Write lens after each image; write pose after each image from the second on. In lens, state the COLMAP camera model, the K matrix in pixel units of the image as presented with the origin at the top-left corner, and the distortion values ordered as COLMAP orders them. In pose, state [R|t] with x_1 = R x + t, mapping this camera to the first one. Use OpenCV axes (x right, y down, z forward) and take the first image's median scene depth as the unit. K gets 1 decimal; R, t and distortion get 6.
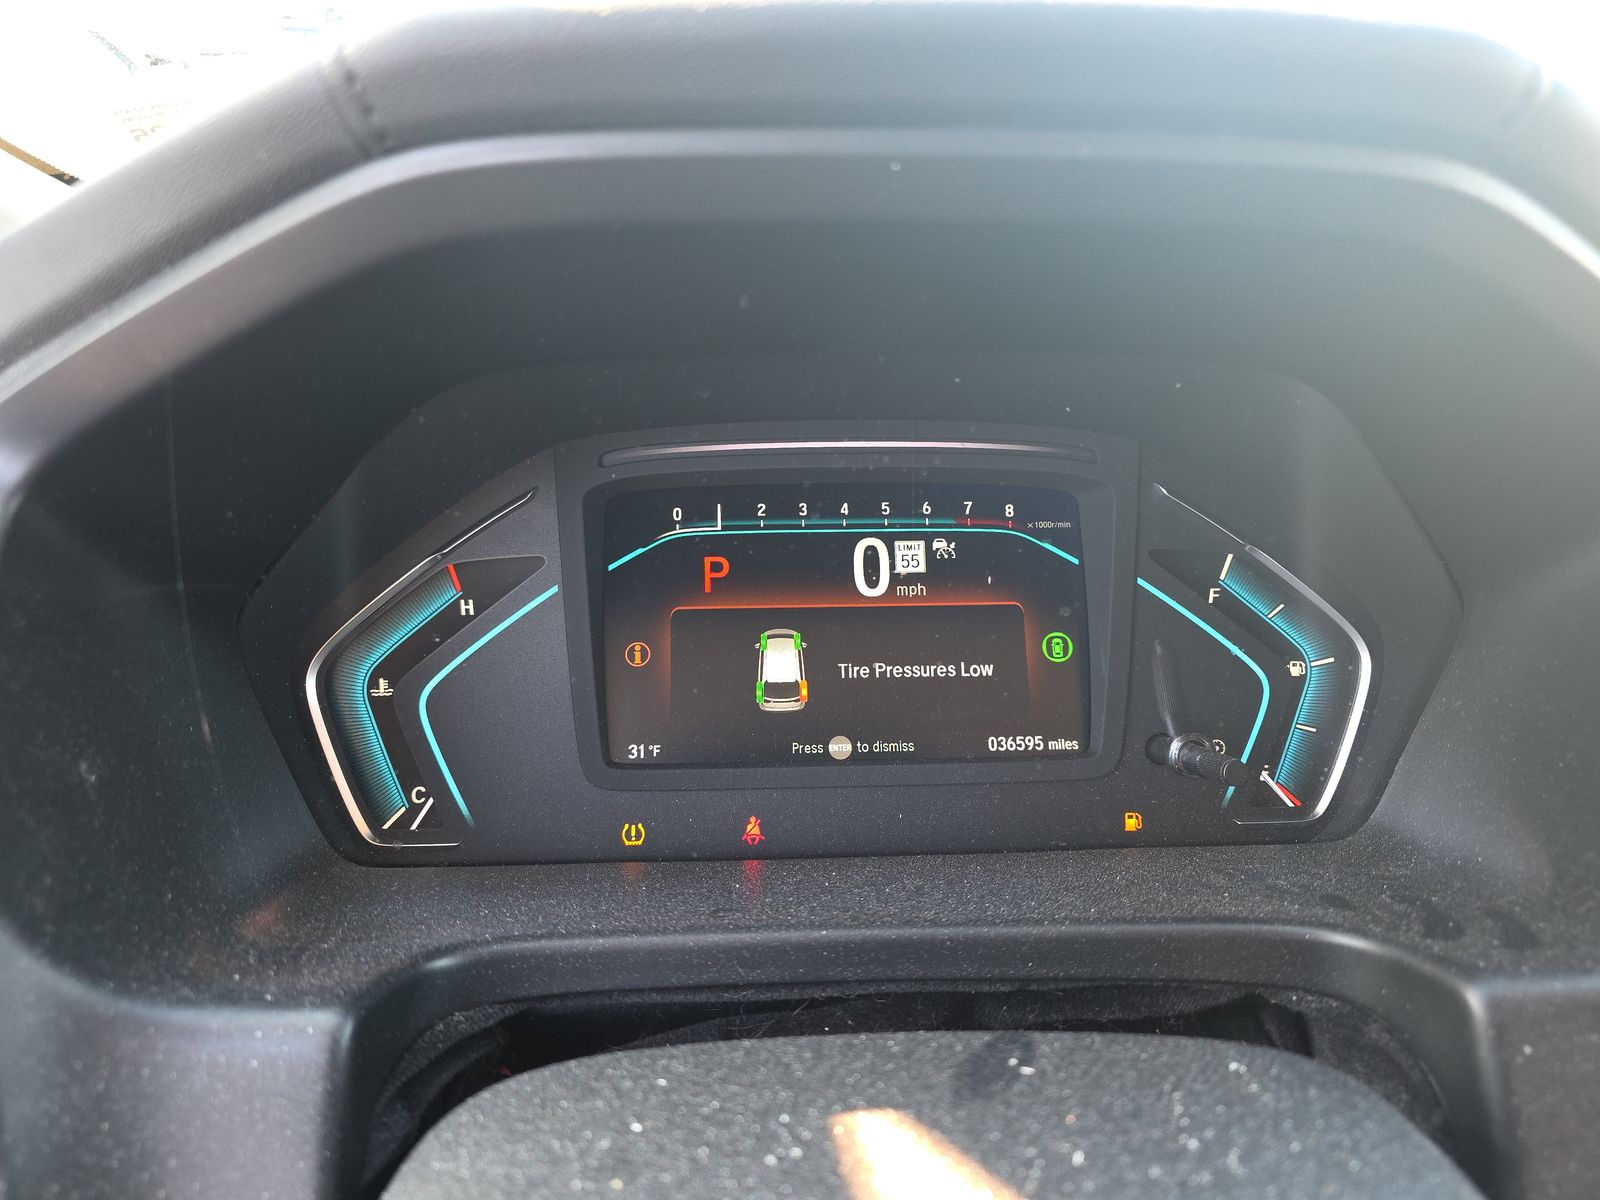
lens RADIAL K [[1089.3, 0, 815.6], [0, 1089.3, 598.4], [0, 0, 1]] dist [0.038761, -0.034029]
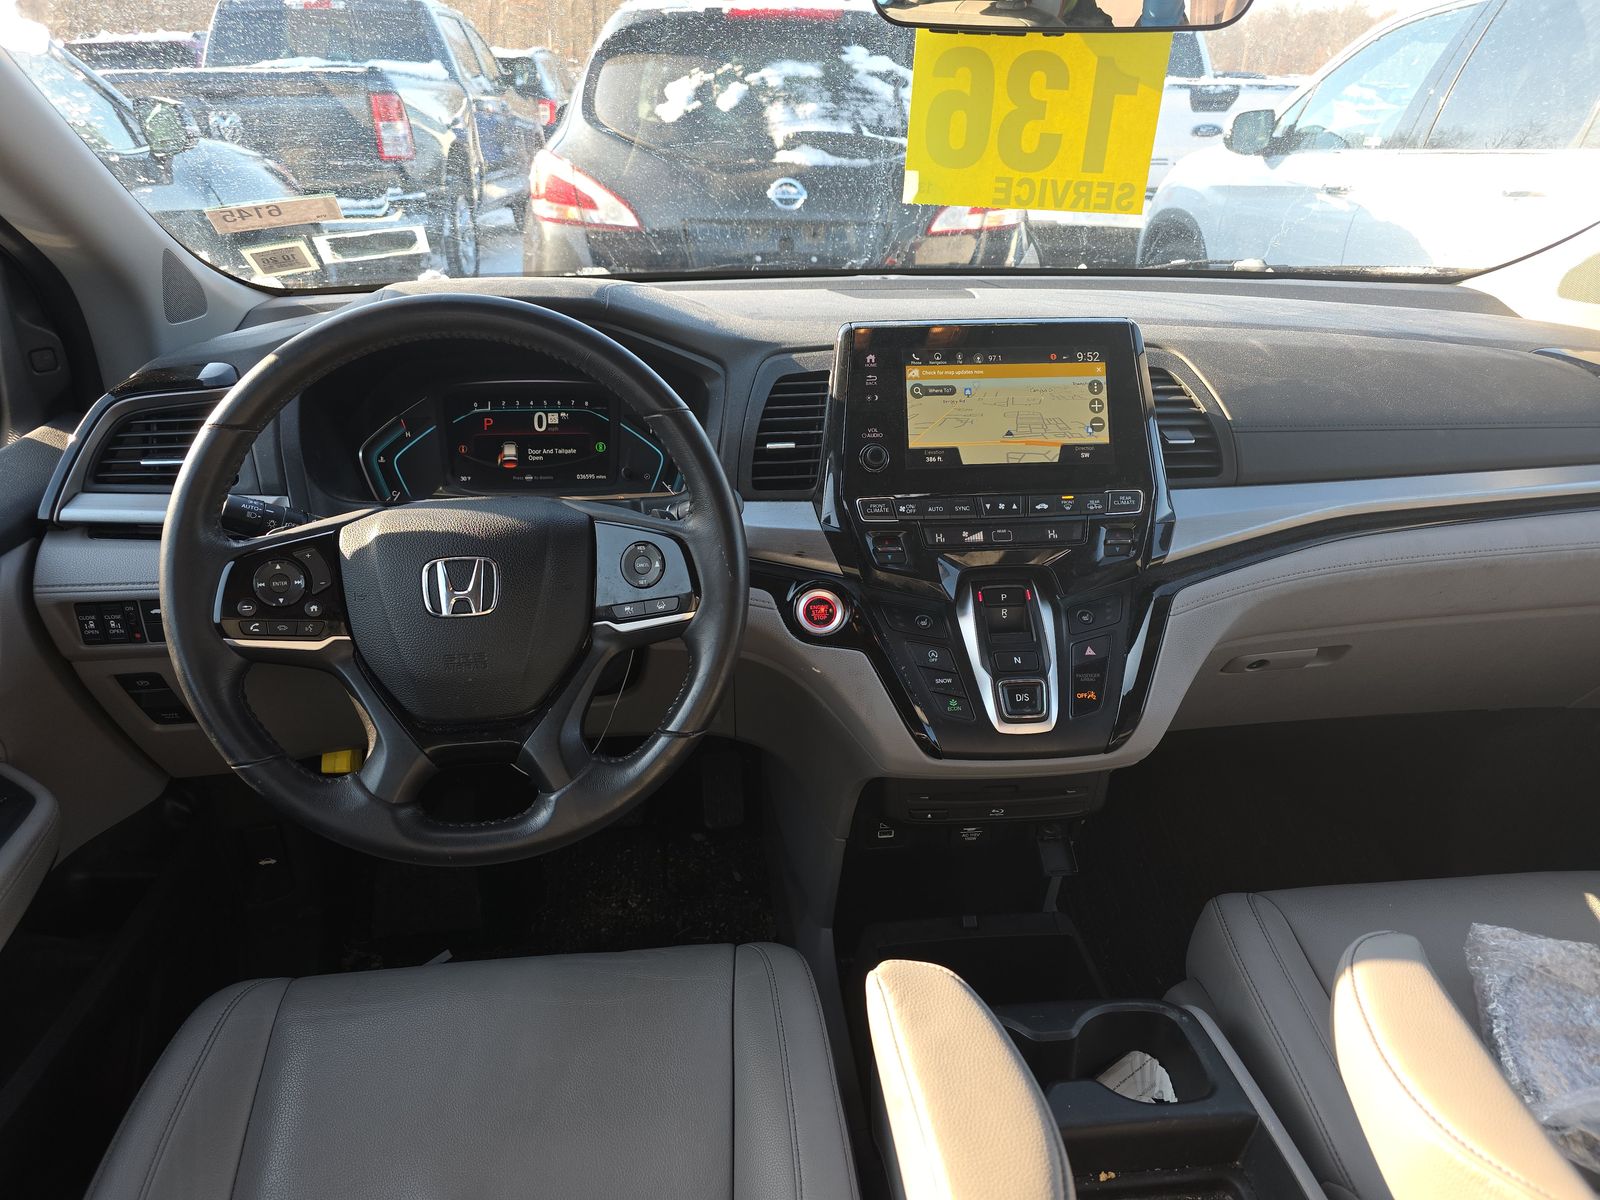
lens RADIAL K [[1089.3, 0, 796.3], [0, 1089.3, 615.4], [0, 0, 1]] dist [0.038761, -0.034029]
pose [[0.999441, -0.016839, 0.028880, 0.687029], [0.015562, 0.998914, 0.043906, 0.400341], [-0.029588, -0.043432, 0.998618, -2.163901]]
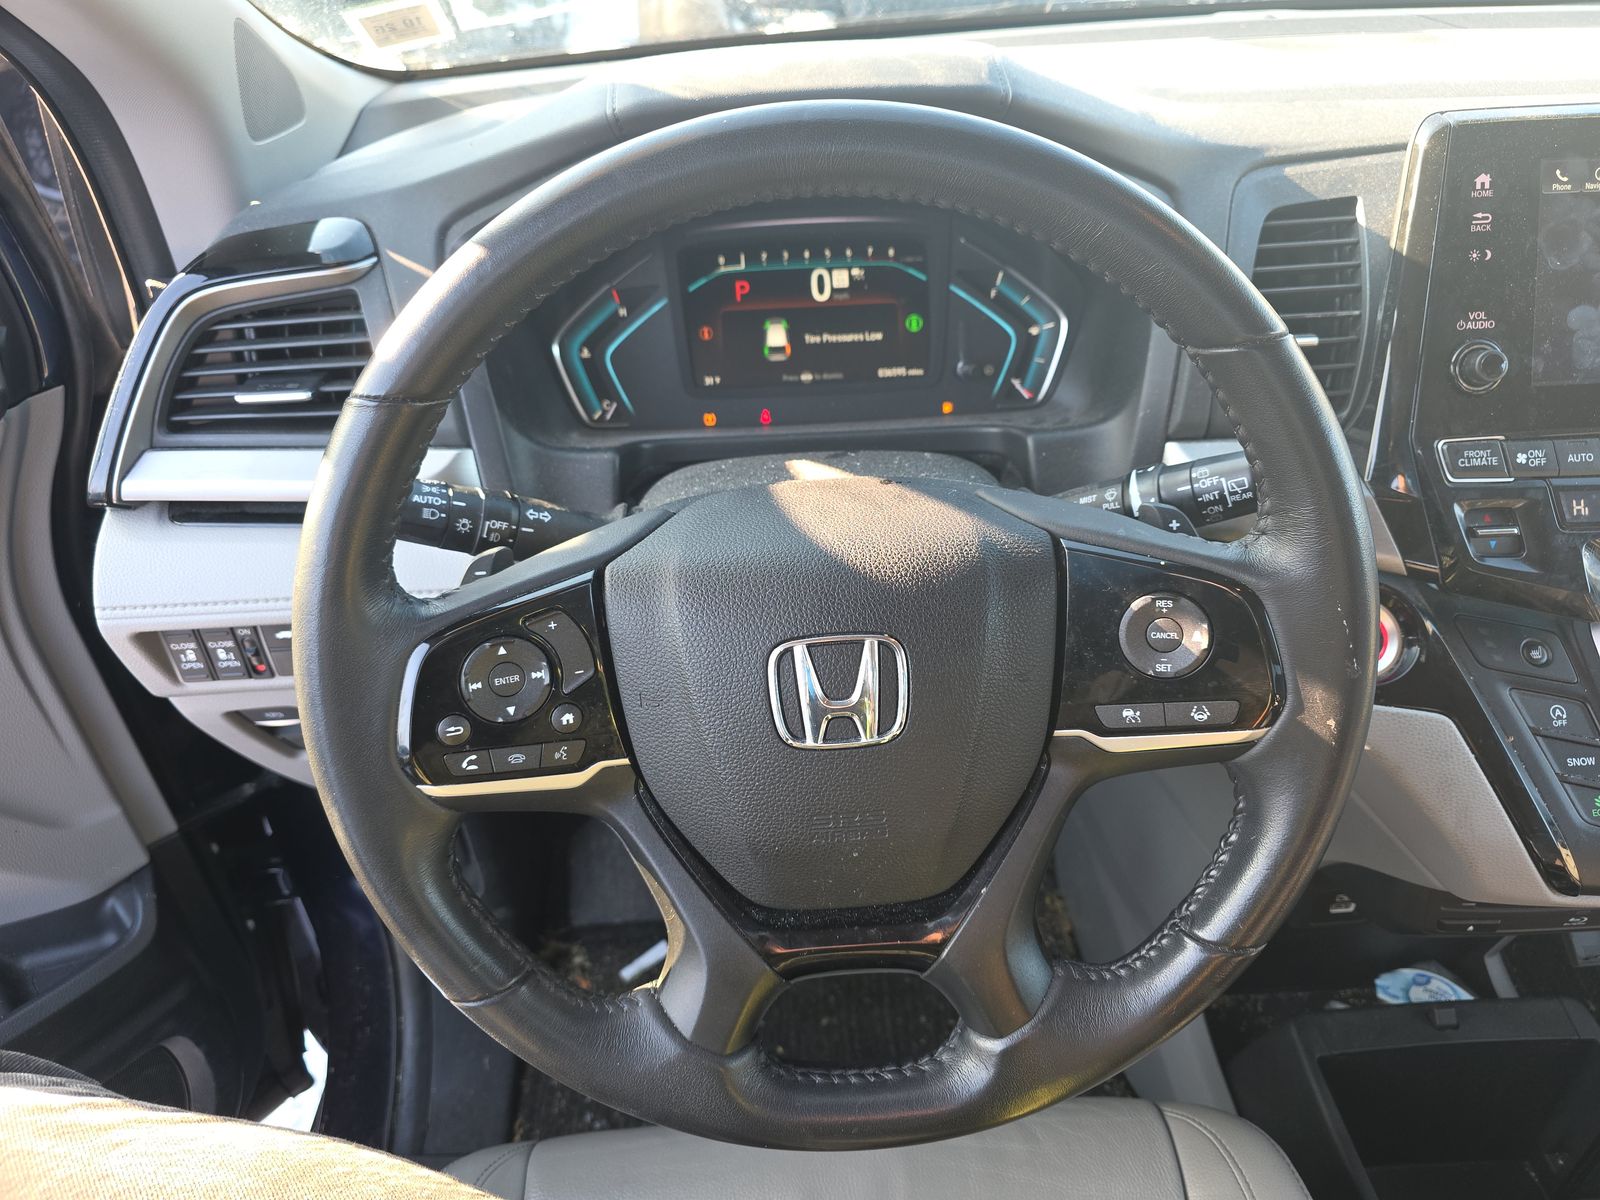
lens RADIAL K [[1089.3, 0, 797.4], [0, 1089.3, 597.2], [0, 0, 1]] dist [0.038761, -0.034029]
pose [[0.998406, -0.019930, -0.052798, 0.103884], [0.031576, 0.972694, 0.229935, 0.066020], [0.046774, -0.231235, 0.971773, -1.070257]]
